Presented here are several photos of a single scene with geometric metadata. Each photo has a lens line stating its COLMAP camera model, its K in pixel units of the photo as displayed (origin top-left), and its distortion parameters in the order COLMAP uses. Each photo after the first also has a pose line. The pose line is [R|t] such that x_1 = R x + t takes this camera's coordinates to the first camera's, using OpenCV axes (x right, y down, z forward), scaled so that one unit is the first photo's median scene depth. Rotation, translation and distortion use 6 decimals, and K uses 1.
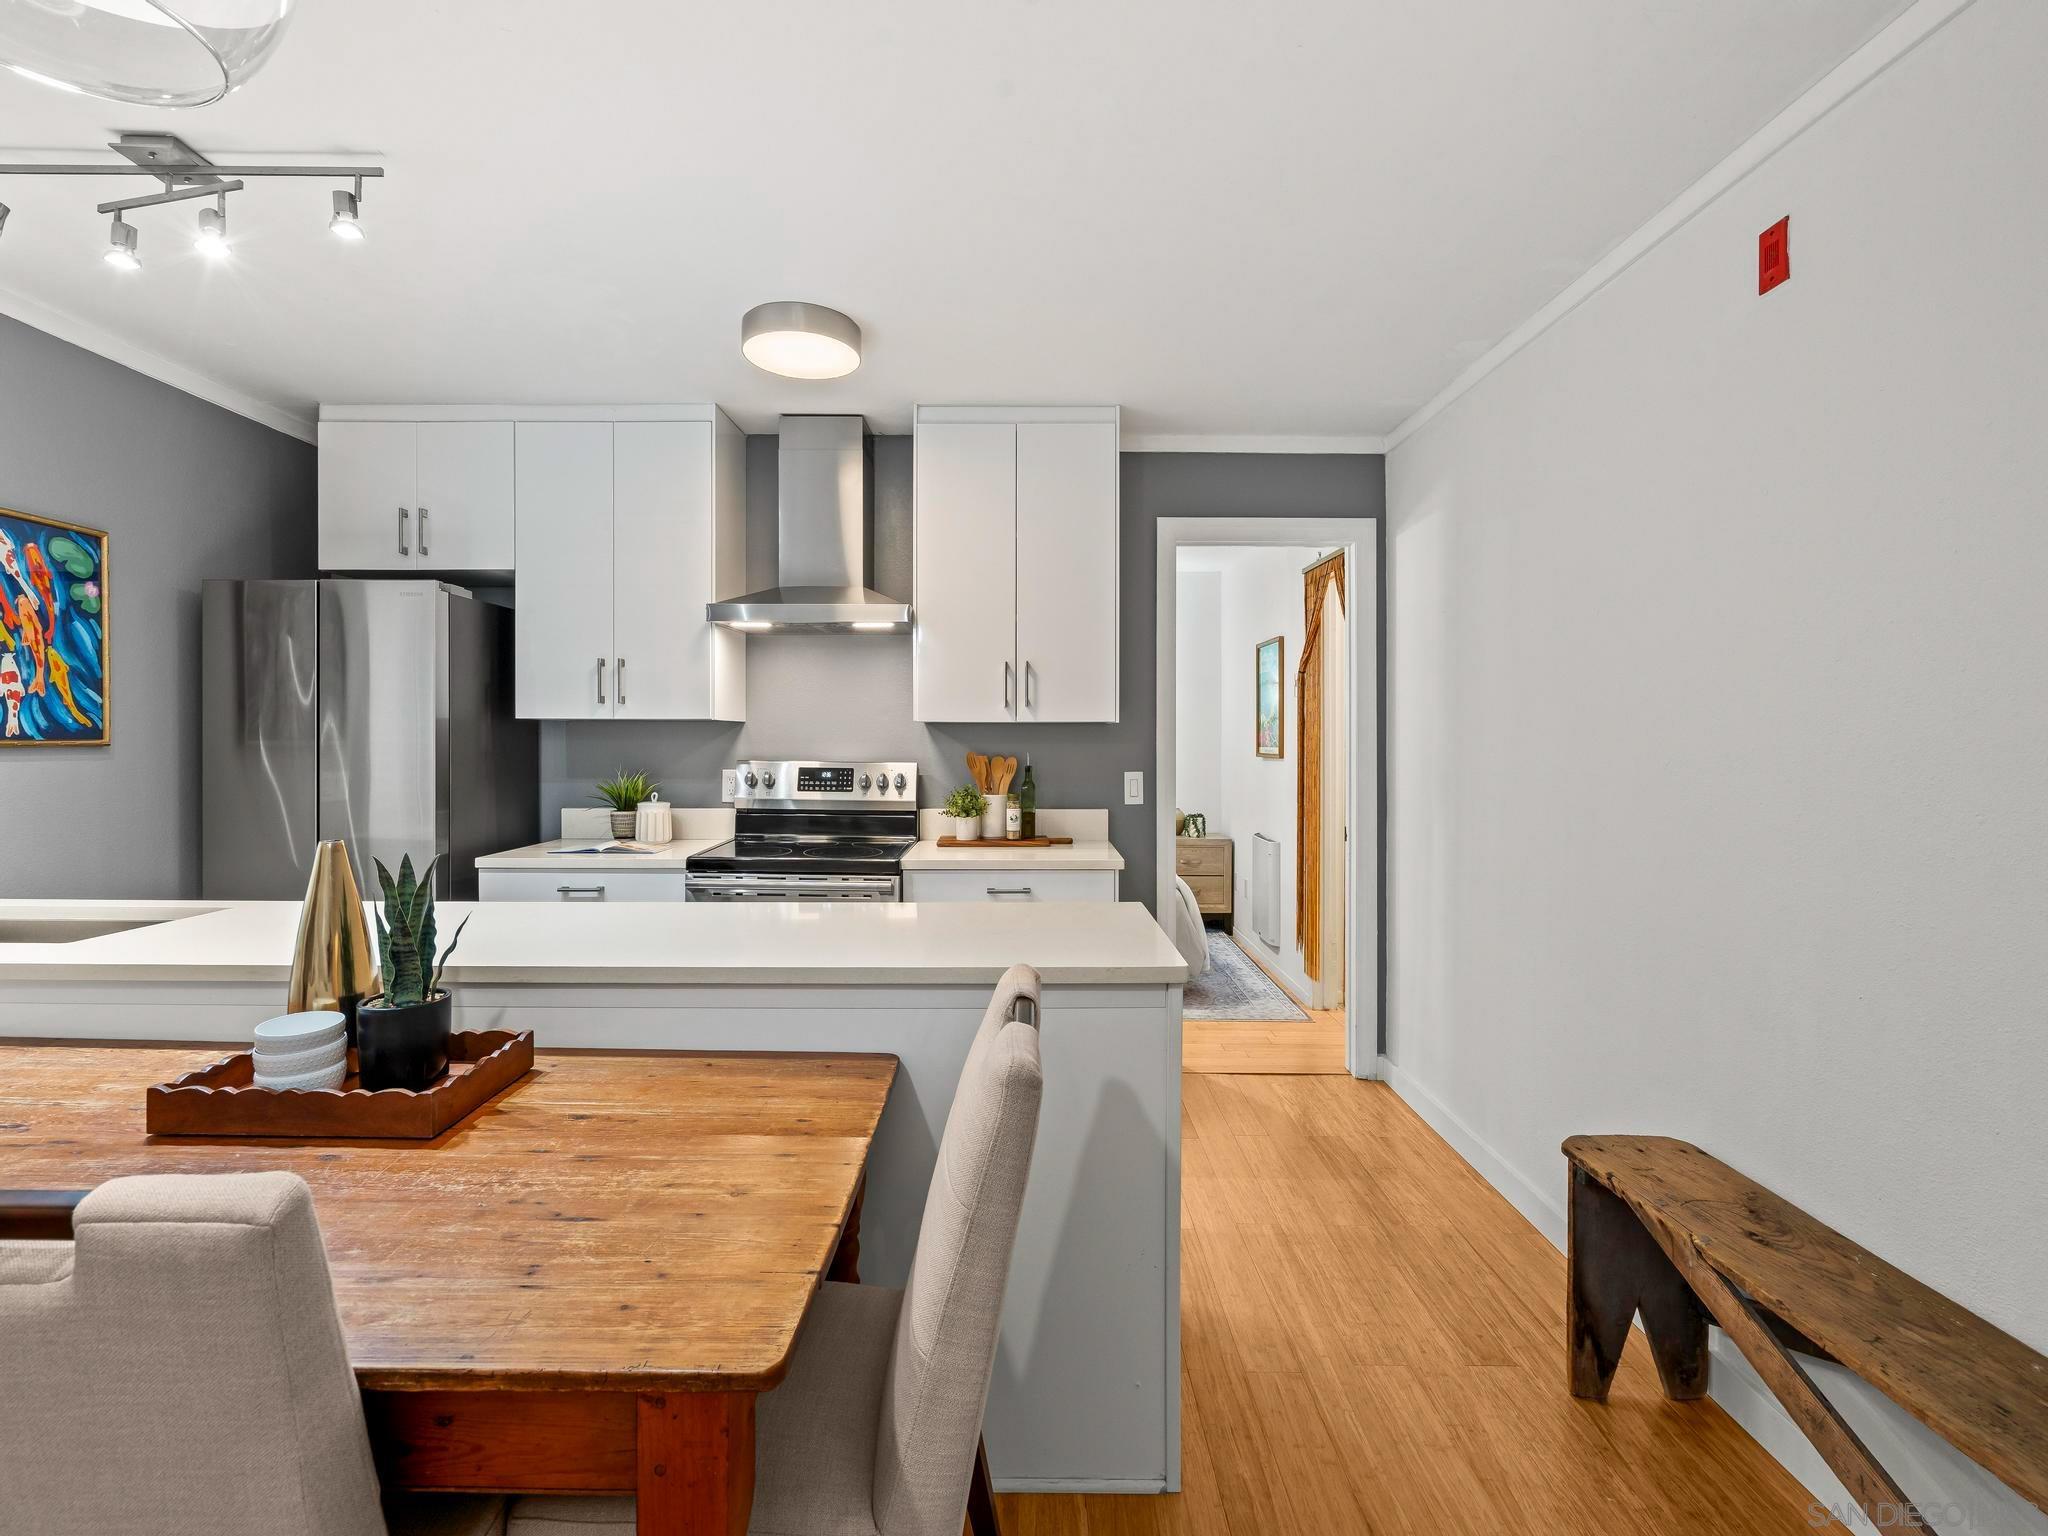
lens RADIAL K [[925.0, 0, 1013.7], [0, 925.0, 743.1], [0, 0, 1]] dist [-0.003093, 0.002146]
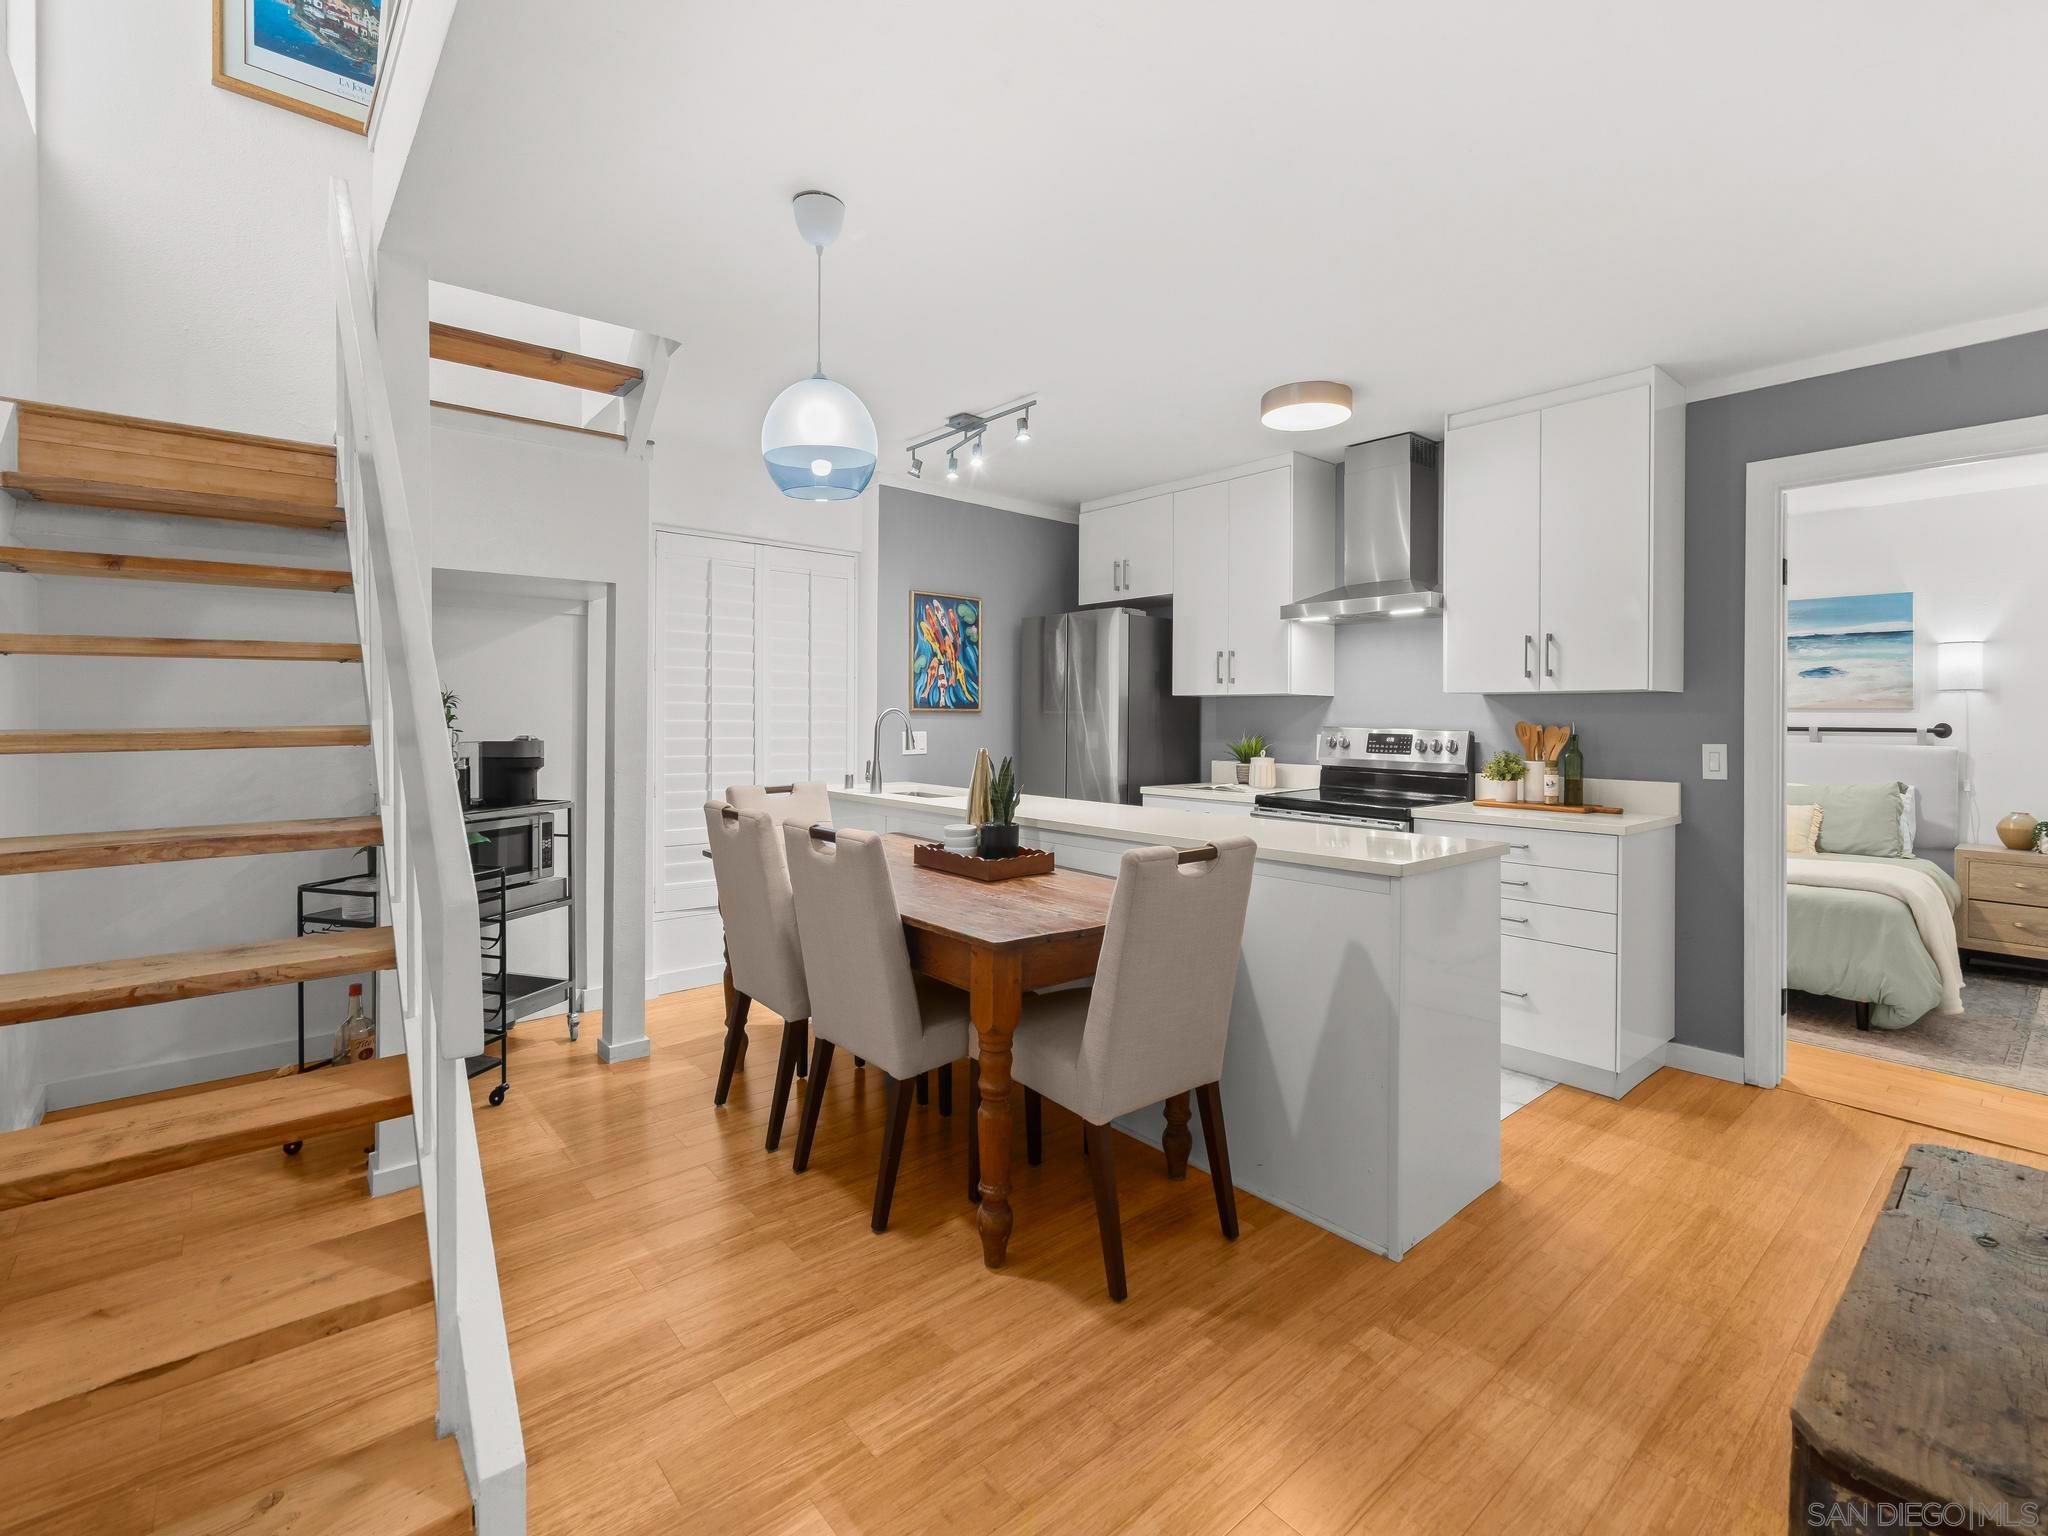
lens RADIAL K [[925.0, 0, 1022.4], [0, 925.0, 717.4], [0, 0, 1]] dist [-0.003093, 0.002146]
pose [[0.662063, 0.002049, -0.749445, 0.482482], [-0.012965, 0.999878, -0.008719, 0.028560], [0.749336, 0.015489, 0.662009, -0.173542]]
